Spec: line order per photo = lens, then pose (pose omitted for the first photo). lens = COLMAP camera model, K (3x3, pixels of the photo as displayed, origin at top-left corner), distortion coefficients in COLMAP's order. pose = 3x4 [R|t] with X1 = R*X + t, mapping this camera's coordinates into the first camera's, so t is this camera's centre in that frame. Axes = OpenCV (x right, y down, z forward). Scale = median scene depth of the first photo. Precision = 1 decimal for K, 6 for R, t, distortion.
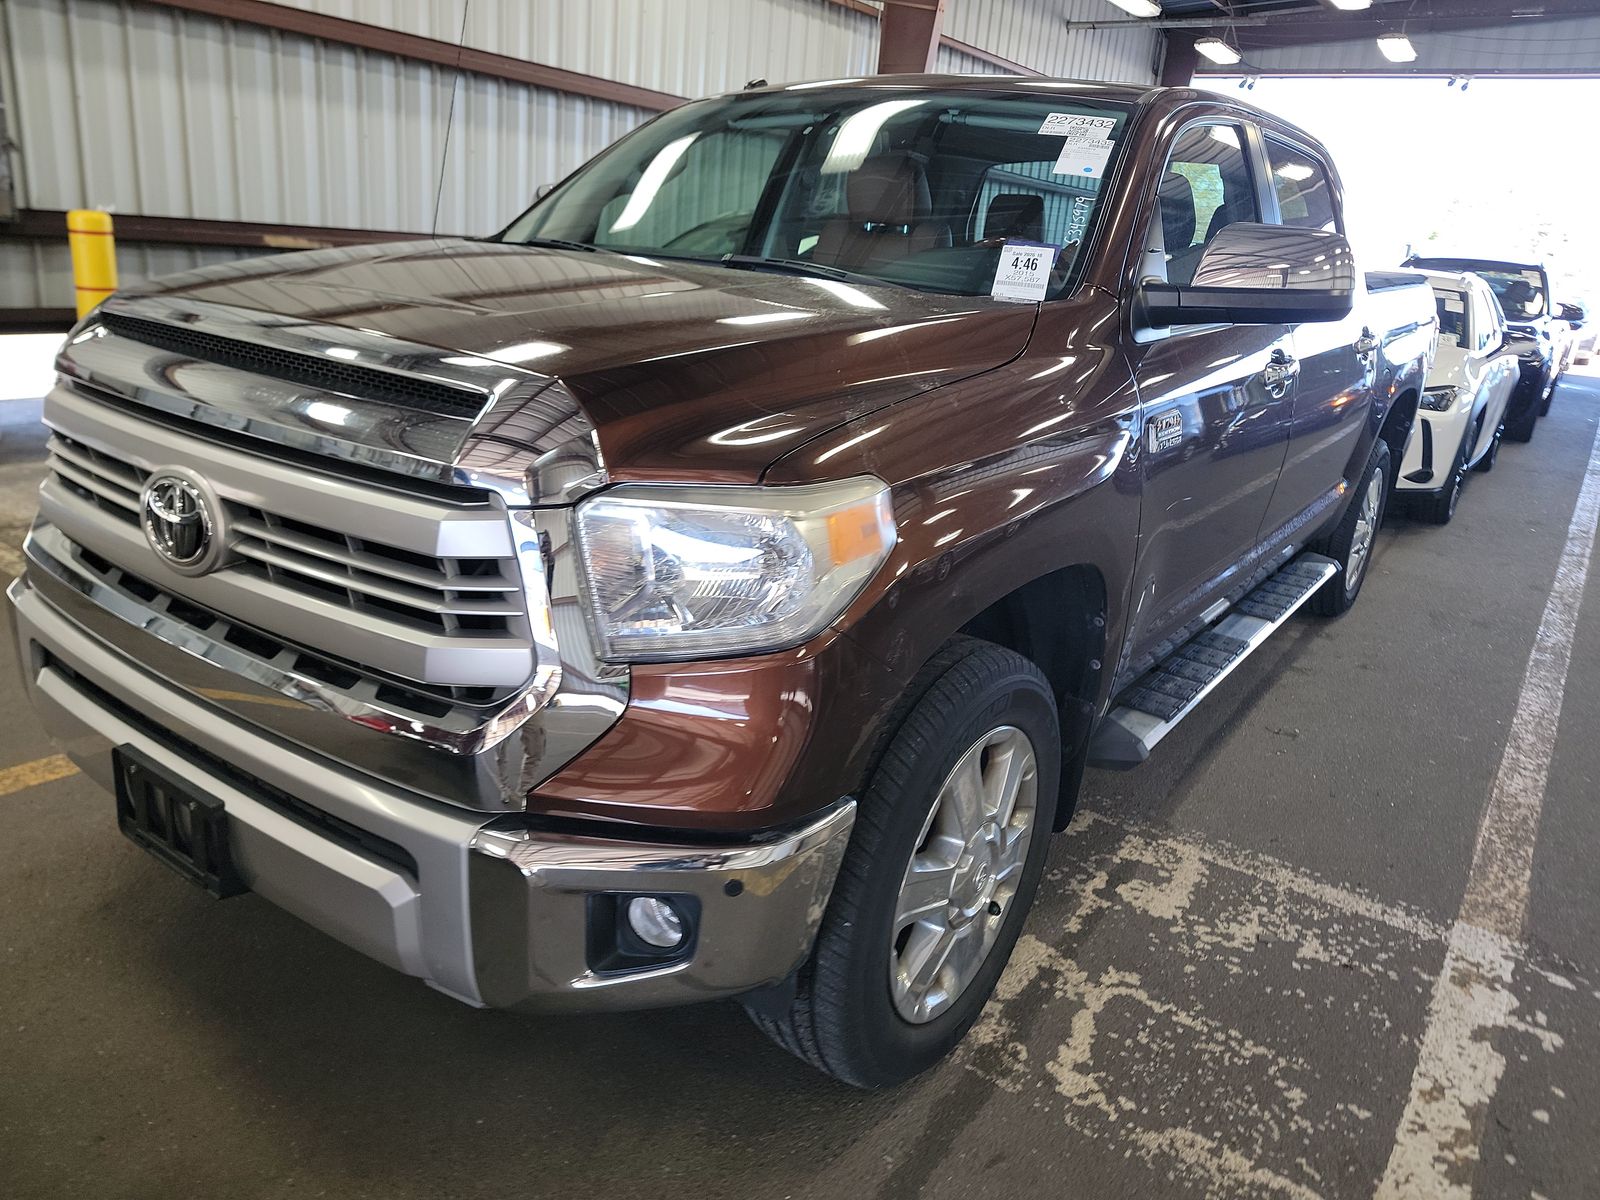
lens RADIAL K [[1120.9, 0, 804.4], [0, 1120.9, 598.5], [0, 0, 1]] dist [0.031510, -0.010820]
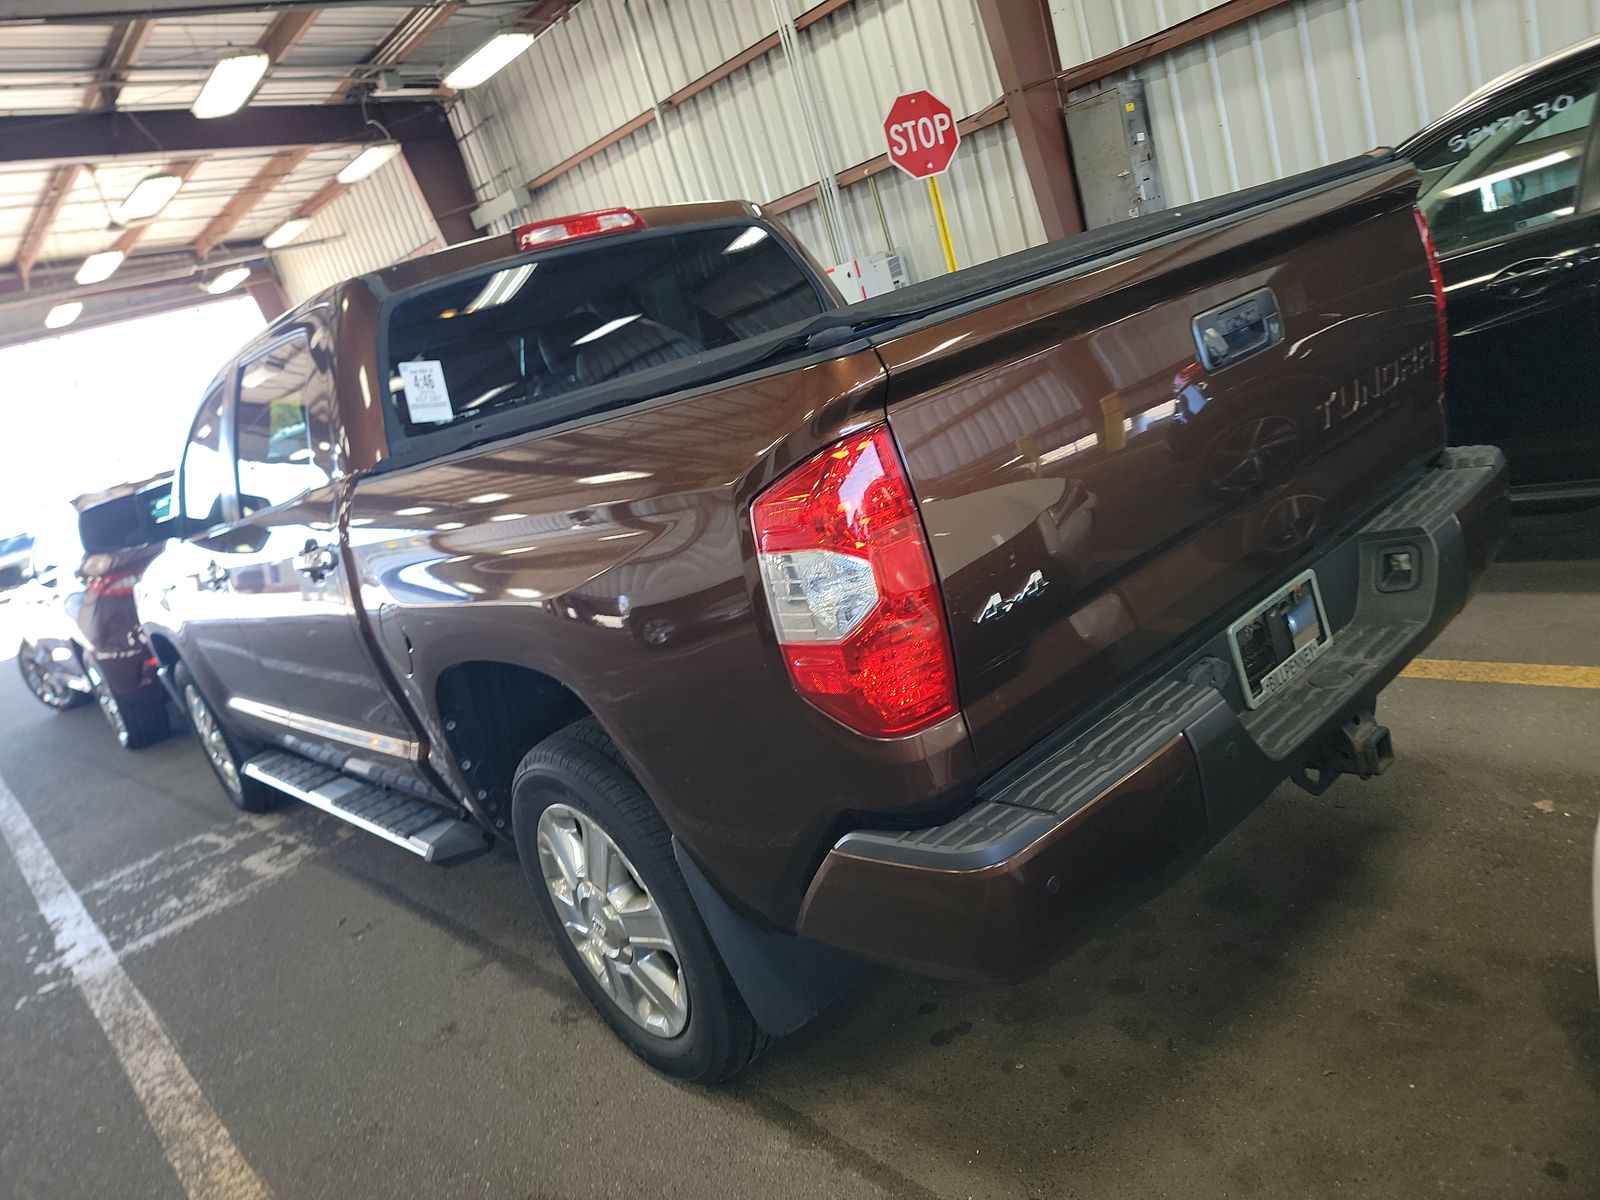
lens RADIAL K [[1120.9, 0, 810.1], [0, 1120.9, 612.8], [0, 0, 1]] dist [0.031510, -0.010820]
pose [[-0.233339, 0.267746, -0.934807, 1.643015], [-0.023884, 0.959477, 0.280774, -0.602968], [0.972102, 0.087842, -0.217489, 2.177900]]
